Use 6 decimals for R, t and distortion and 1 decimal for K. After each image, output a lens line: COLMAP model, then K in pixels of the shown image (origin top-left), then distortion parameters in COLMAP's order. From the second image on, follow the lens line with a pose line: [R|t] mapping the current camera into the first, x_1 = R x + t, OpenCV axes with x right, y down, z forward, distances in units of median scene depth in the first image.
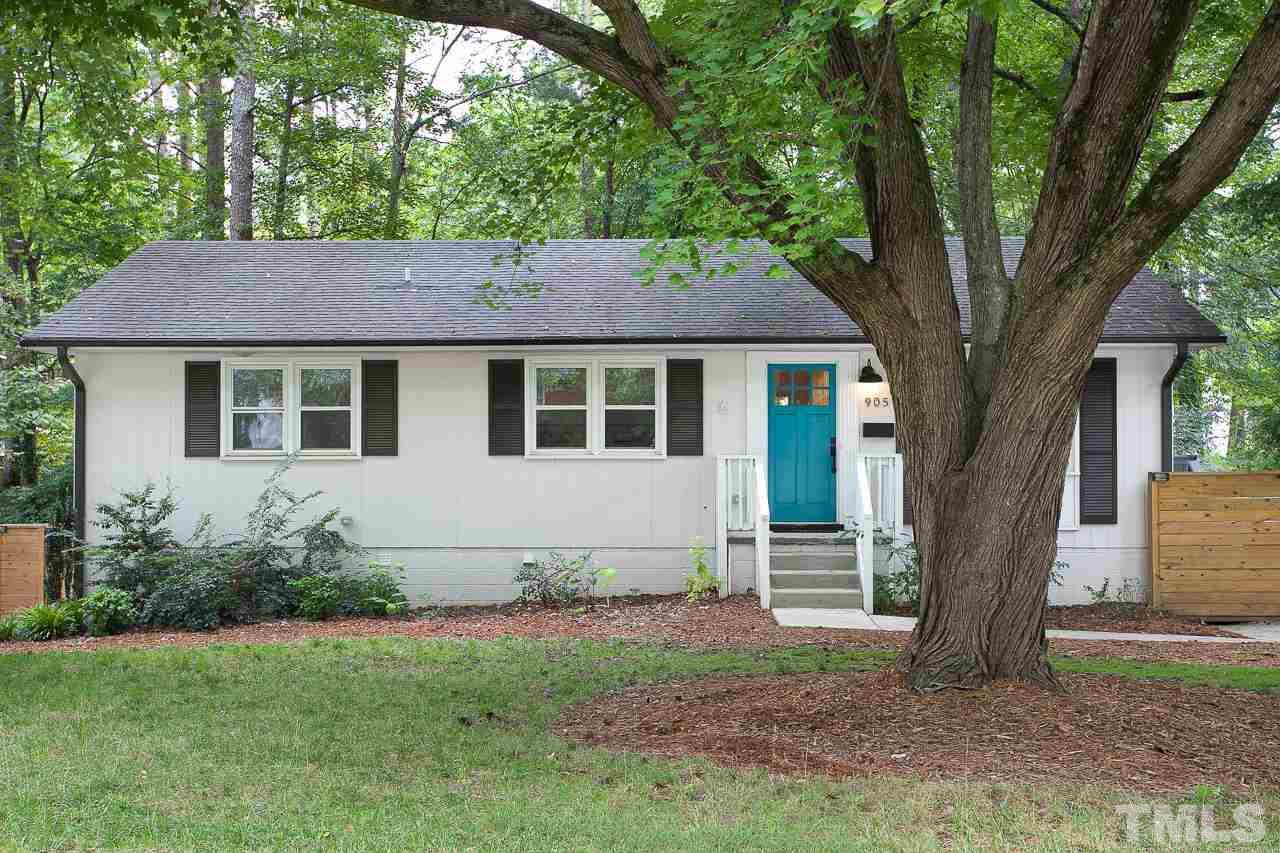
lens RADIAL K [[1380.2, 0, 640.0], [0, 1380.2, 426.5], [0, 0, 1]] dist [0.040667, 0.013145]
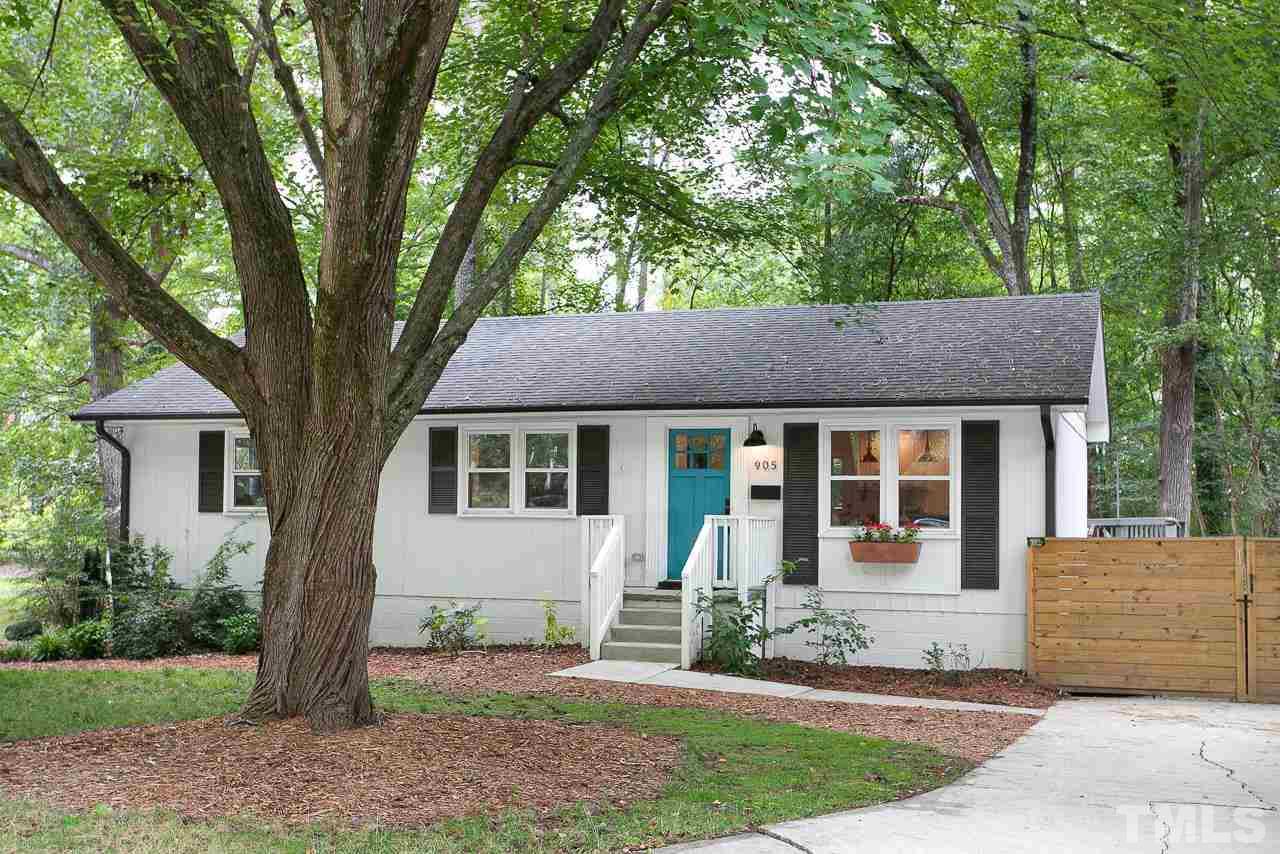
lens RADIAL K [[1333.3, 0, 640.0], [0, 1333.3, 427.0], [0, 0, 1]] dist [0.005534, -0.005010]
pose [[0.959342, -0.008809, -0.282109, 0.359032], [-0.003426, 0.999076, -0.042845, -0.003121], [0.282226, 0.042069, 0.958425, 0.016976]]
